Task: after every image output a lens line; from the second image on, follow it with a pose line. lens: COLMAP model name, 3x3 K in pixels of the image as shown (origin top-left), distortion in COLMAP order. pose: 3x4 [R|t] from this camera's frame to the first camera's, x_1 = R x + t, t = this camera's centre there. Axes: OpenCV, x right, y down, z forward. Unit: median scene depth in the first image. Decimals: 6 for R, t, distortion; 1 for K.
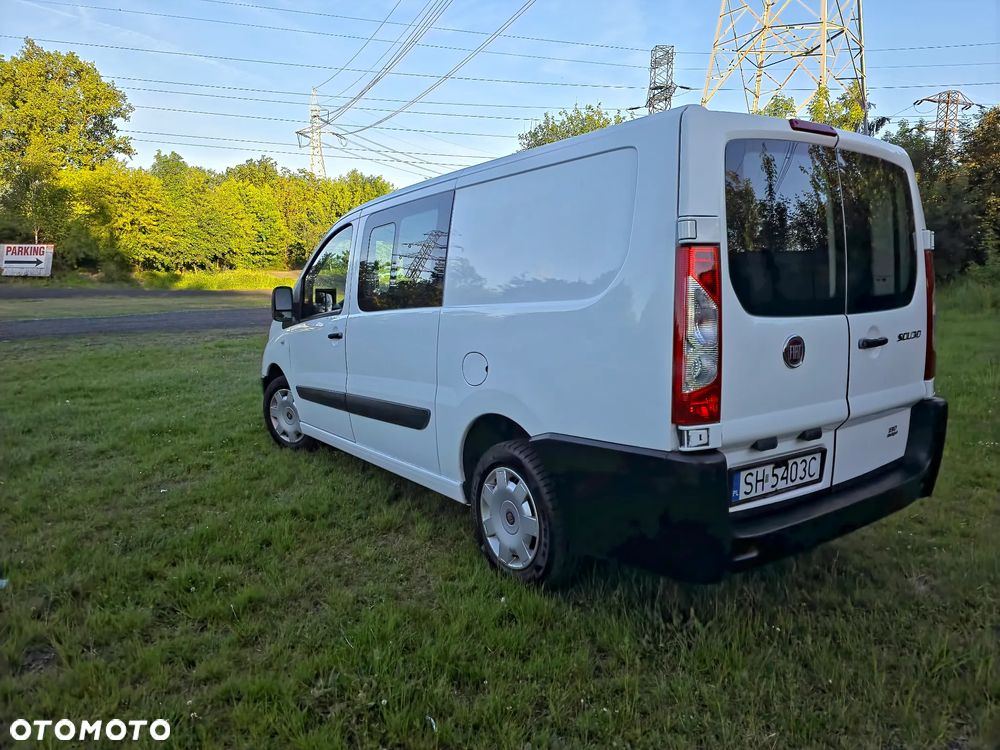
lens RADIAL K [[676.6, 0, 511.2], [0, 676.6, 373.9], [0, 0, 1]] dist [0.065573, -0.060418]
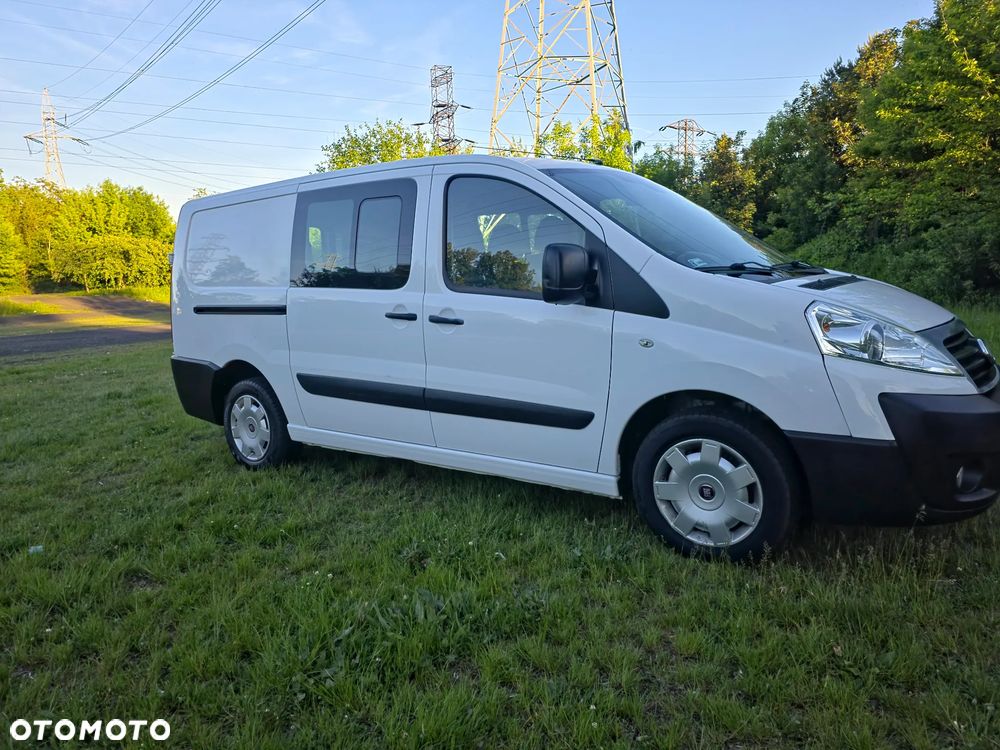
lens RADIAL K [[693.3, 0, 511.9], [0, 693.3, 365.1], [0, 0, 1]] dist [0.070024, -0.068930]
pose [[0.952101, -0.069227, 0.297844, -0.160428], [0.080399, 0.996439, -0.025407, 0.048860], [-0.295025, 0.048137, 0.954276, -0.130471]]
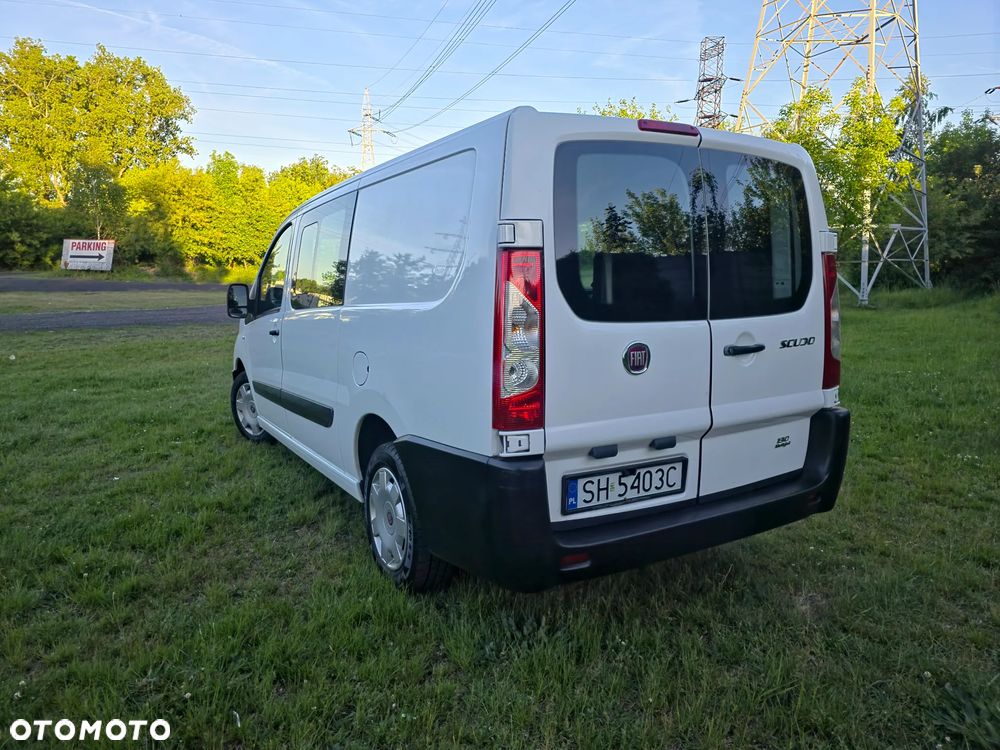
lens RADIAL K [[679.8, 0, 500.4], [0, 679.8, 366.4], [0, 0, 1]] dist [0.065933, -0.063621]
pose [[0.995787, 0.018278, -0.089859, 0.113840], [-0.018765, 0.999813, -0.004575, -0.004535], [0.089759, 0.006242, 0.995944, 0.004709]]
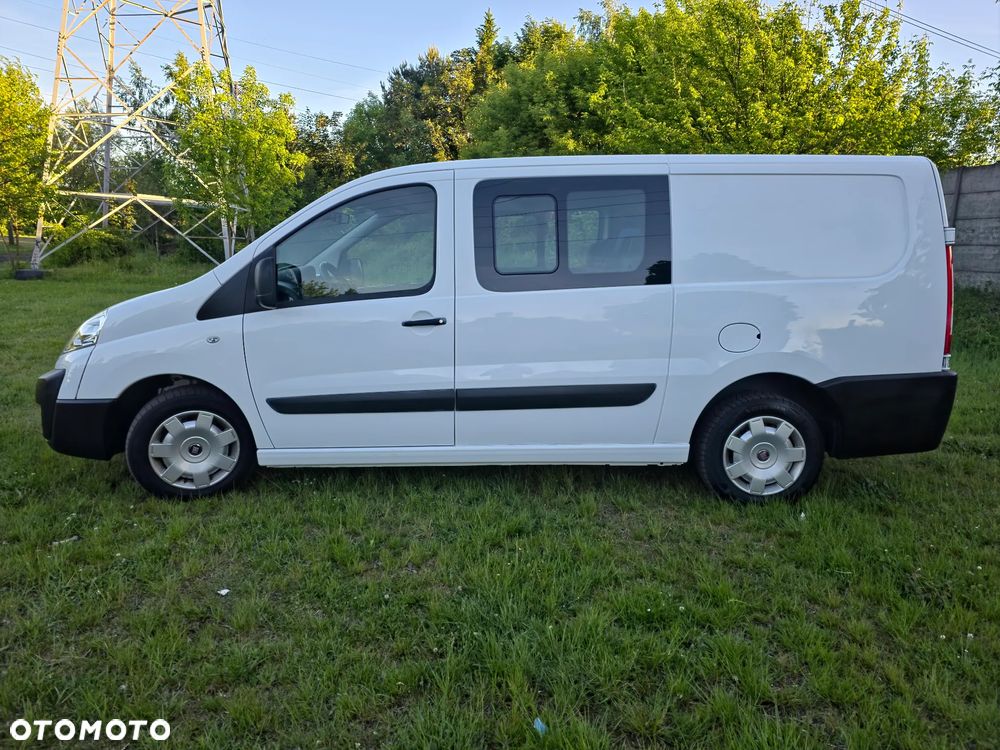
lens RADIAL K [[686.3, 0, 497.3], [0, 686.3, 366.3], [0, 0, 1]] dist [0.068085, -0.064665]
pose [[0.570101, -0.104840, 0.814858, -0.589187], [0.083901, 0.994069, 0.069197, -0.035331], [-0.817280, 0.028919, 0.575515, 0.306757]]
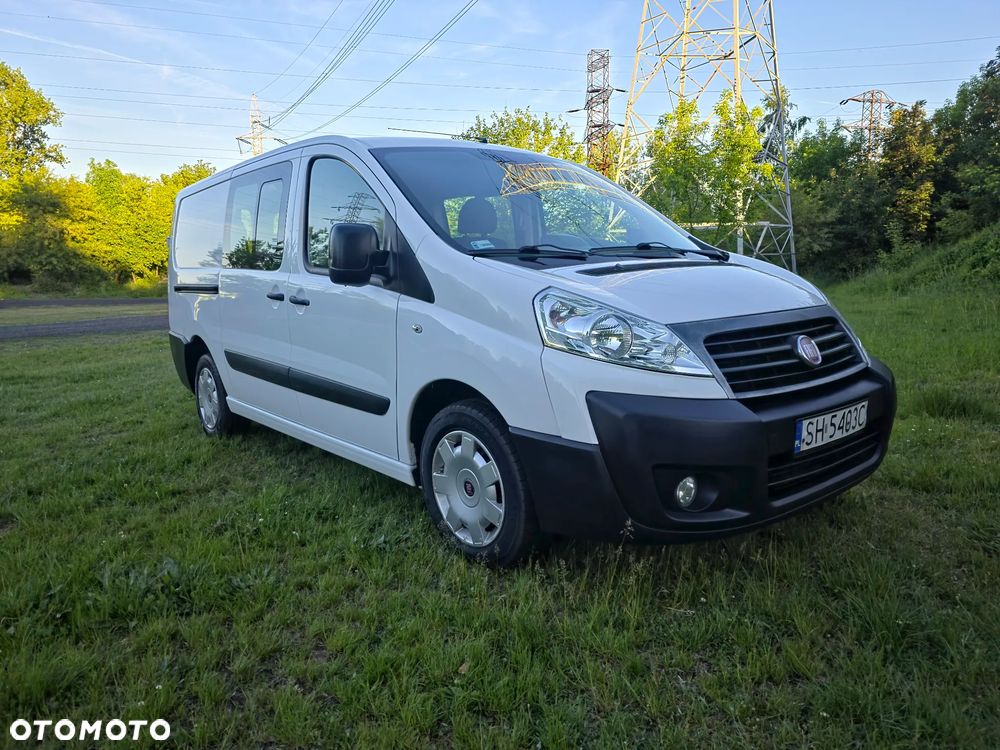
lens RADIAL K [[686.2, 0, 507.4], [0, 686.2, 373.0], [0, 0, 1]] dist [0.069899, -0.064543]
pose [[0.997932, -0.032099, 0.055688, 0.082116], [0.032688, 0.999419, -0.009696, 0.063327], [-0.055344, 0.011496, 0.998401, -0.154109]]
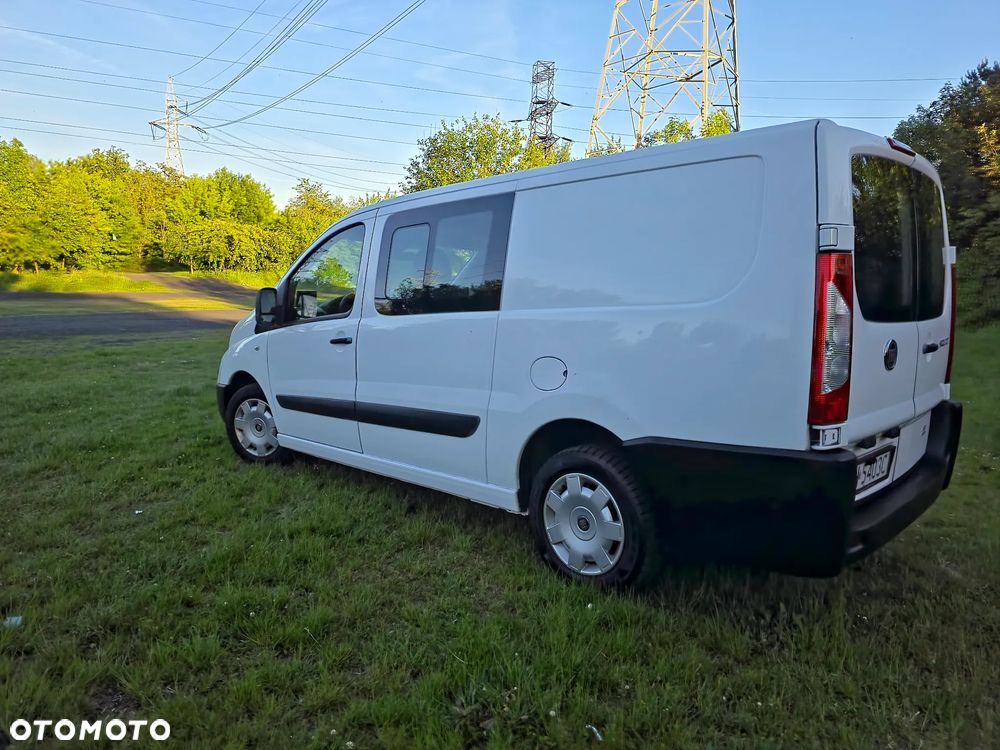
lens RADIAL K [[688.8, 0, 500.0], [0, 688.8, 375.0], [0, 0, 1]] dist [0.069481, -0.063659]
pose [[0.985249, -0.001341, 0.171124, -0.135052], [0.003907, 0.999885, -0.014658, 0.004359], [-0.171085, 0.015110, 0.985140, 0.010688]]
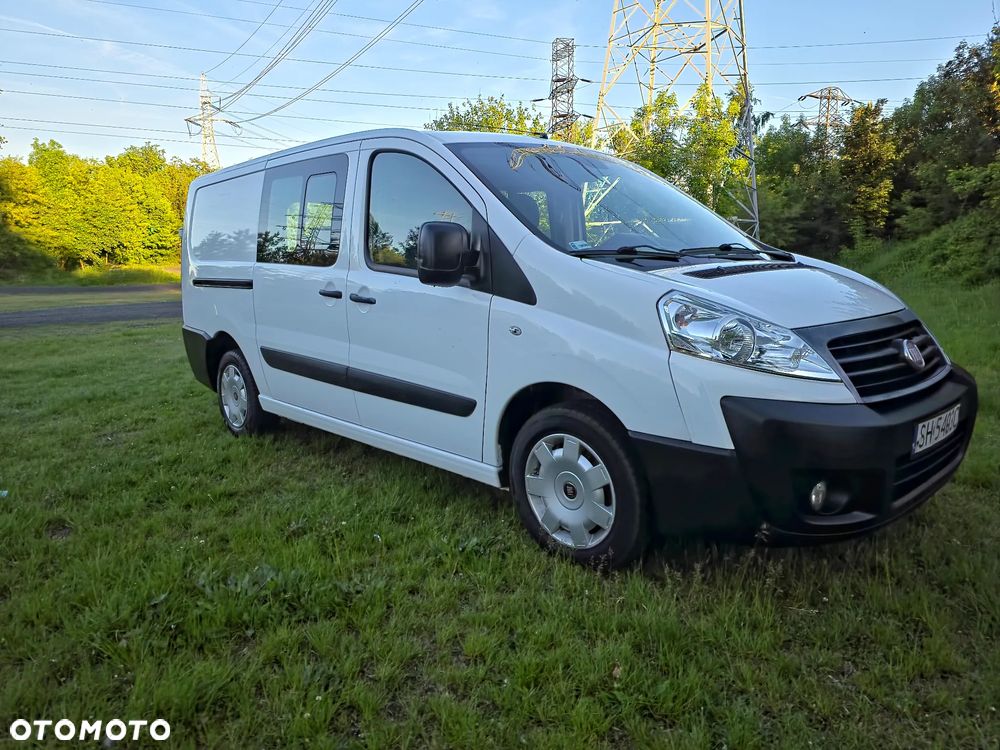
lens RADIAL K [[688.3, 0, 506.3], [0, 688.3, 383.7], [0, 0, 1]] dist [0.068042, -0.063467]
pose [[0.992545, -0.034265, 0.116964, -0.002841], [0.032109, 0.999279, 0.020276, 0.054156], [-0.117575, -0.016369, 0.992929, -0.145288]]
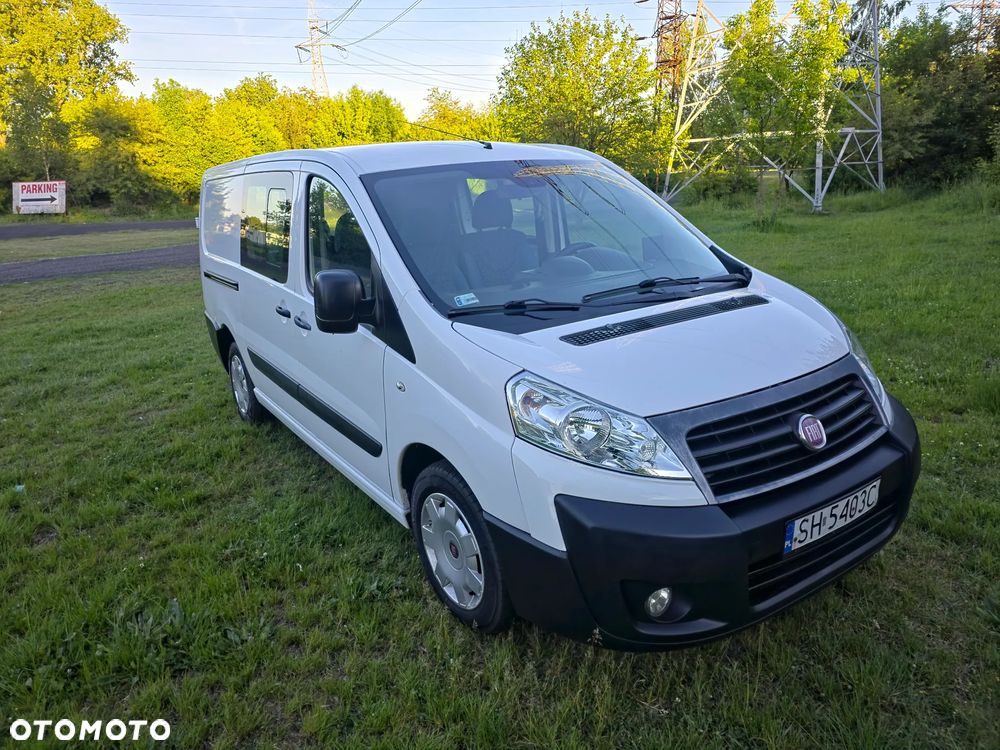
lens RADIAL K [[686.3, 0, 497.3], [0, 686.3, 366.3], [0, 0, 1]] dist [0.068085, -0.064665]
pose [[0.997885, -0.031860, -0.056656, 0.131599], [0.037992, 0.993129, 0.110685, -0.023571], [0.052741, -0.112604, 0.992239, -0.133769]]
